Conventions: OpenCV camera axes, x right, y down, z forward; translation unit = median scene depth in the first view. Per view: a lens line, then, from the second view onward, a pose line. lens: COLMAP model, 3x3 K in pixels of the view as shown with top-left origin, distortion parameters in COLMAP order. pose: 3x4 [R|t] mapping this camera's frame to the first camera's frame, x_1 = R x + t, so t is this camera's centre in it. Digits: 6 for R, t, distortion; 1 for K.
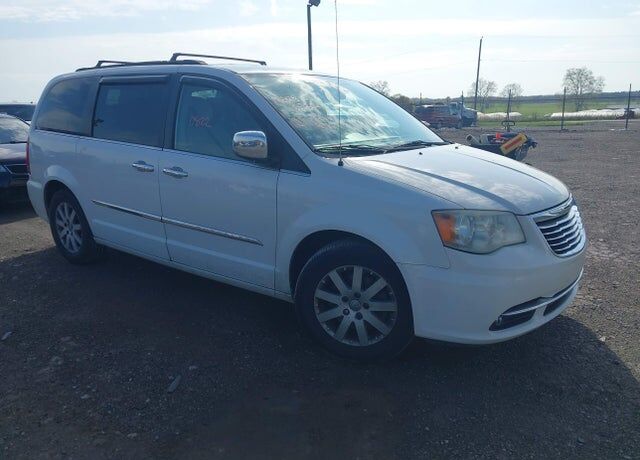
lens RADIAL K [[595.8, 0, 321.2], [0, 595.8, 241.8], [0, 0, 1]] dist [-0.010288, -0.007271]
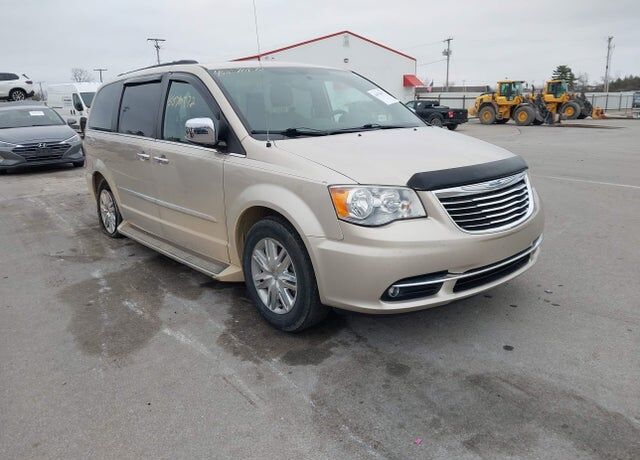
lens RADIAL K [[595.8, 0, 321.2], [0, 595.8, 241.8], [0, 0, 1]] dist [-0.010288, -0.007271]
pose [[0.973598, 0.012909, -0.227903, 0.360977], [-0.013505, 0.999908, -0.001055, 0.042708], [0.227868, 0.004105, 0.973683, -0.031389]]
